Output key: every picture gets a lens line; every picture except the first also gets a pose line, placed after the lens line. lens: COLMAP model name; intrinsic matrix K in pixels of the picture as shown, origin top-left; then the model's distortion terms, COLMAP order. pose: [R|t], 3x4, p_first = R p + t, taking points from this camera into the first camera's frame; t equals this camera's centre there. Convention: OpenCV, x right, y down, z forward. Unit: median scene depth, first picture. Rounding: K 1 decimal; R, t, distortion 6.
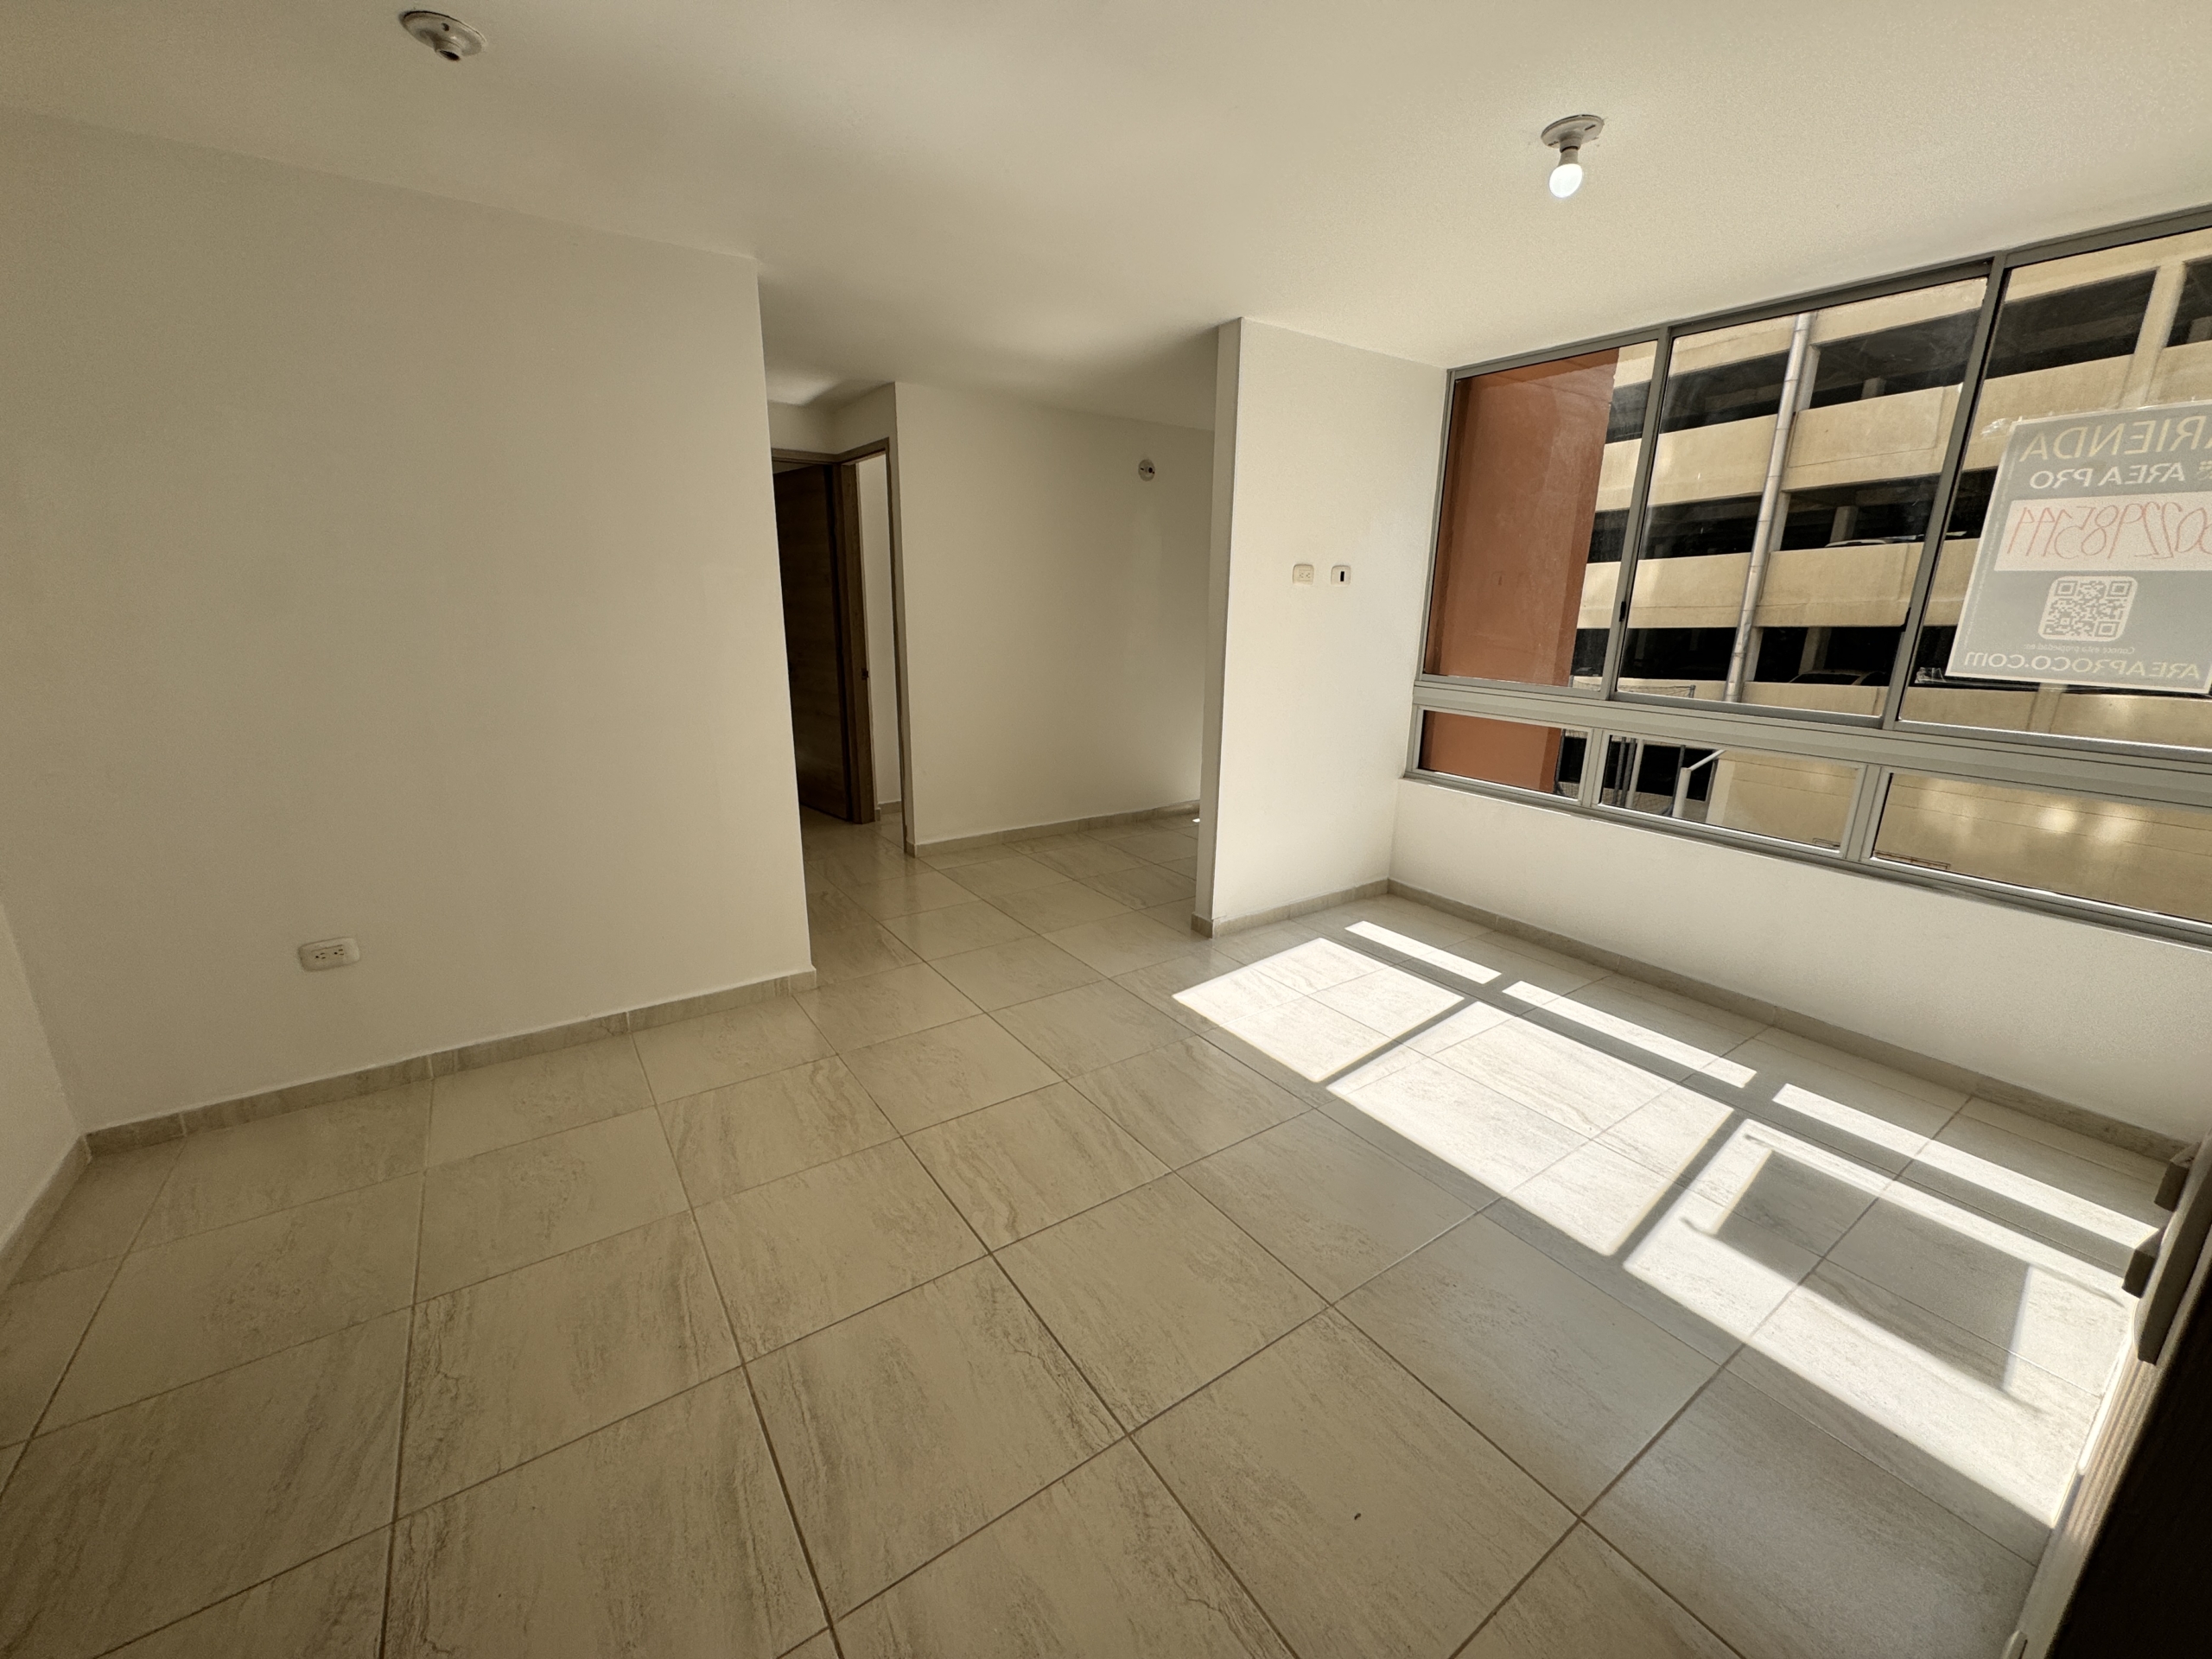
lens RADIAL K [[881.4, 0, 1109.0], [0, 881.4, 827.6], [0, 0, 1]] dist [-0.000650, 0.000449]
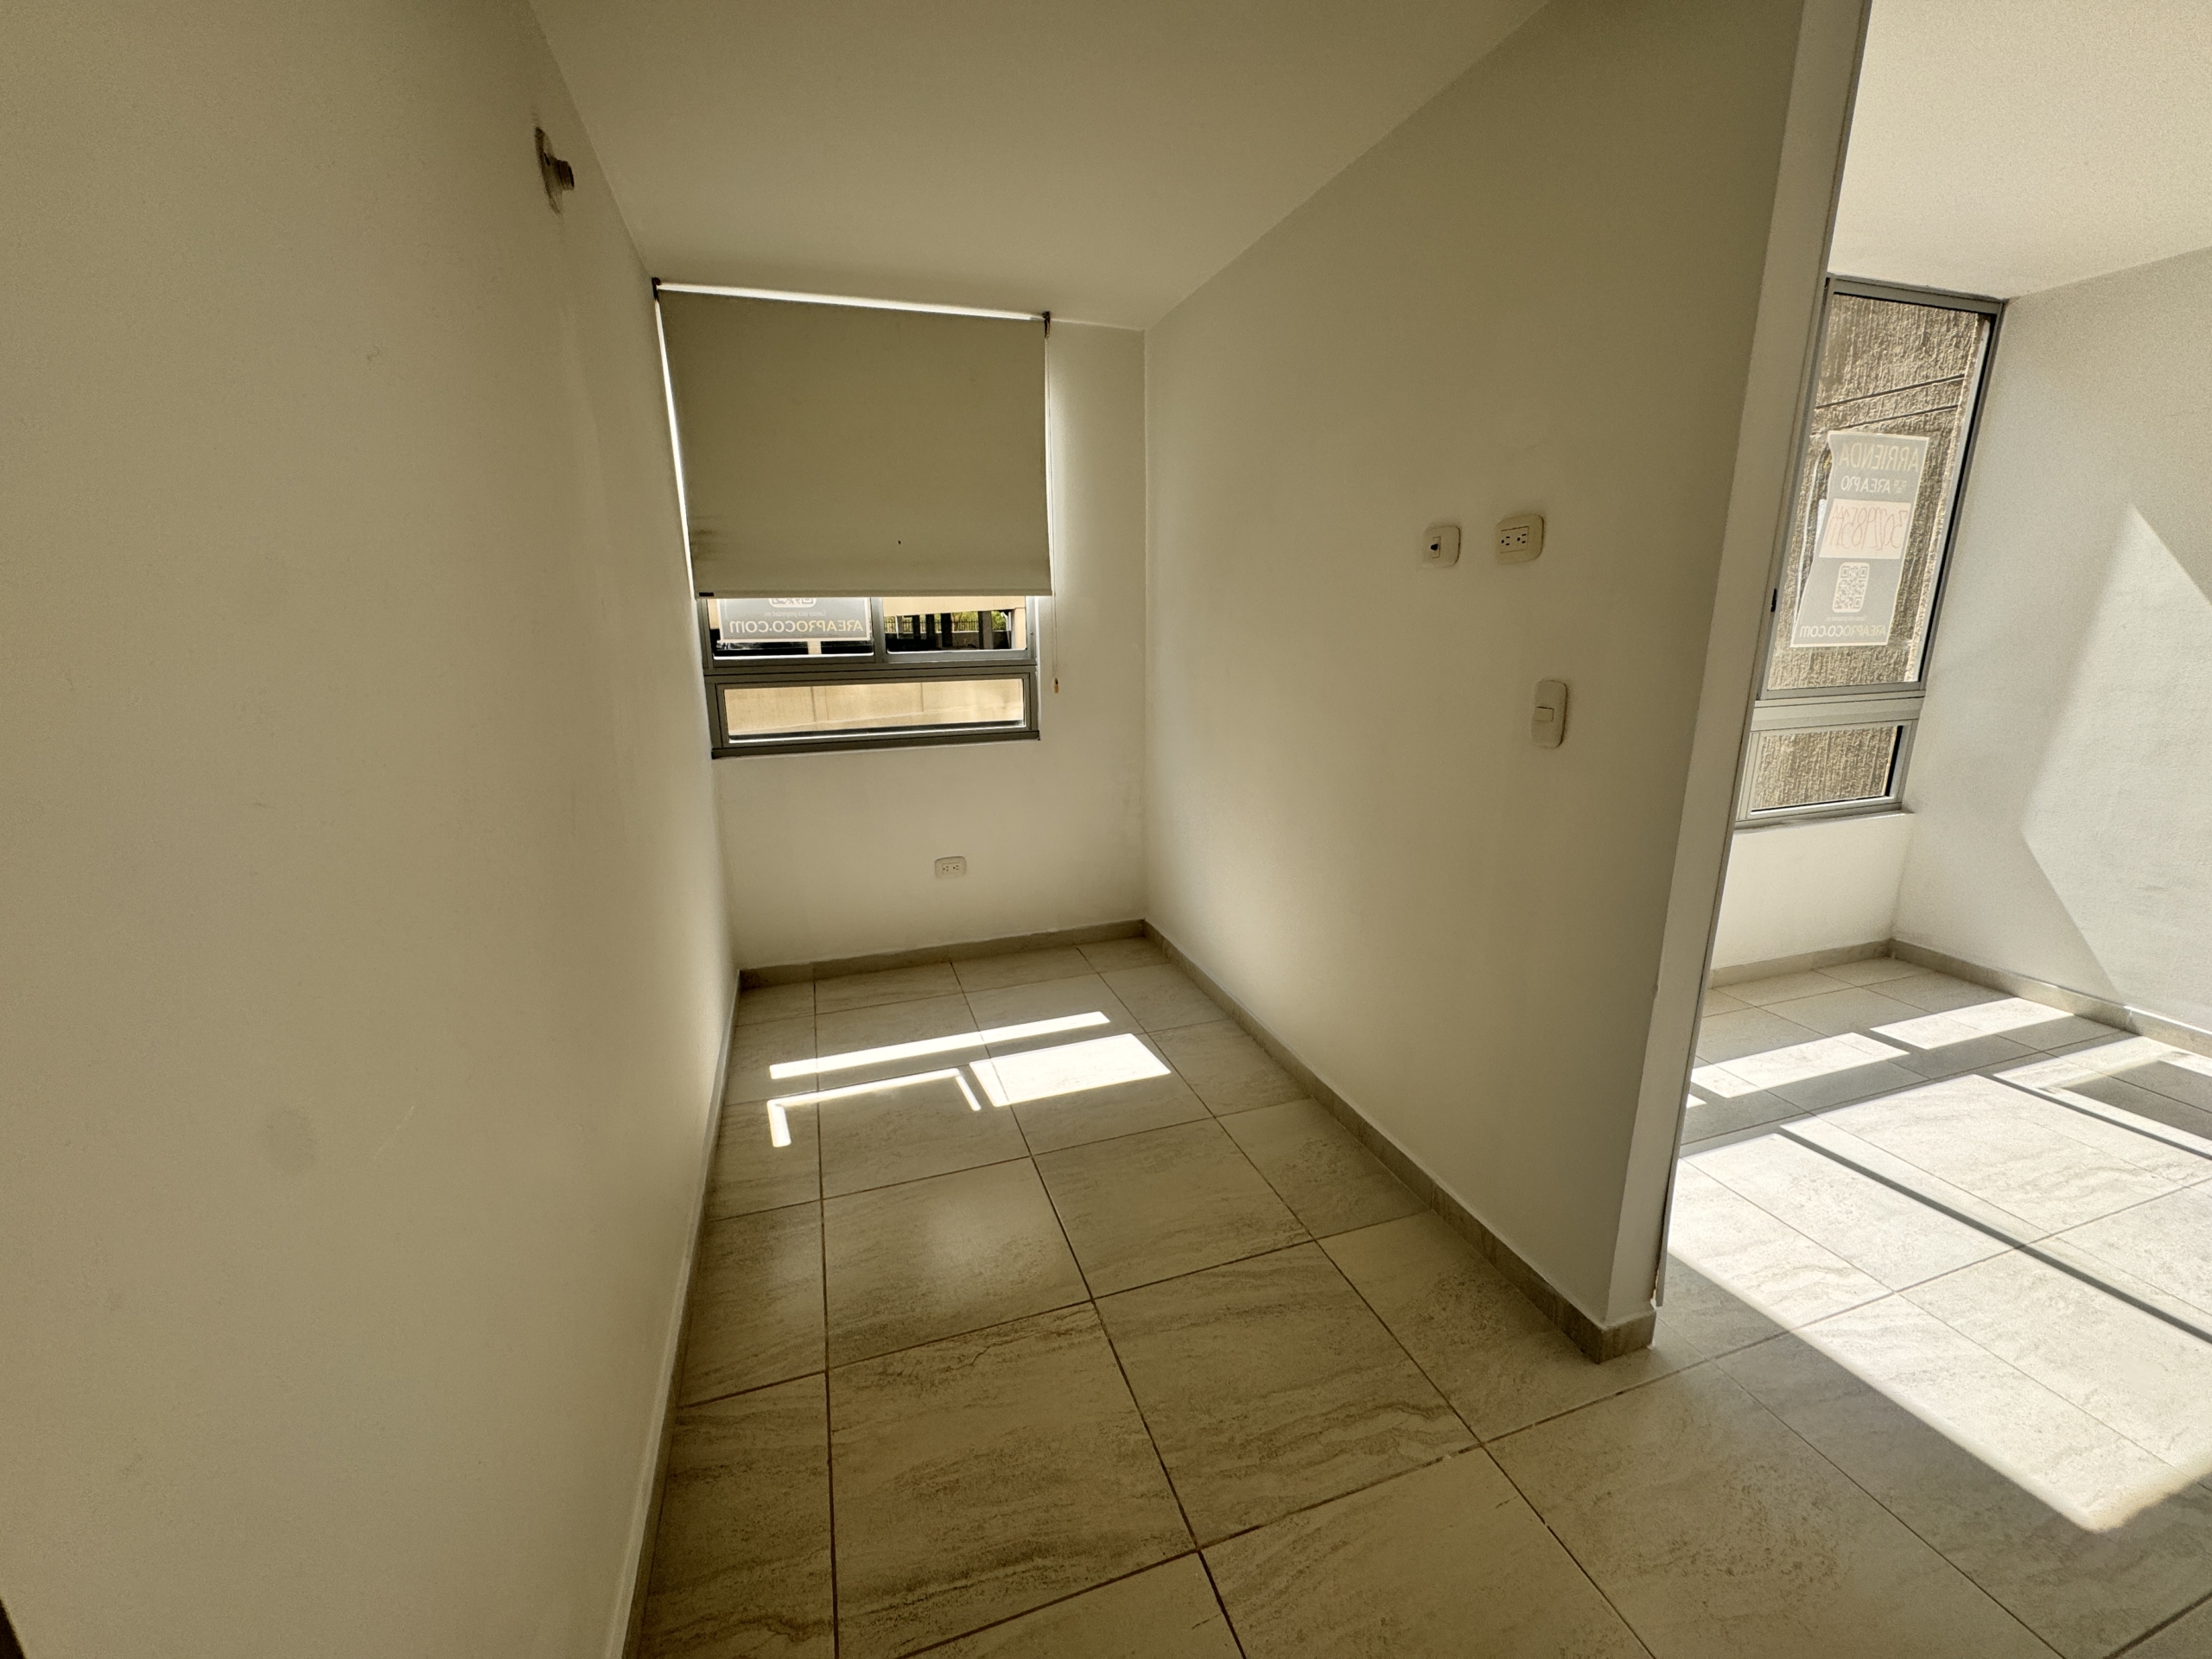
lens RADIAL K [[881.4, 0, 1104.0], [0, 881.4, 824.6], [0, 0, 1]] dist [-0.000650, 0.000449]
pose [[0.283099, -0.251804, 0.925446, -0.453052], [0.266052, 0.947669, 0.176464, -0.405114], [-0.921451, 0.196260, 0.335277, 1.518163]]
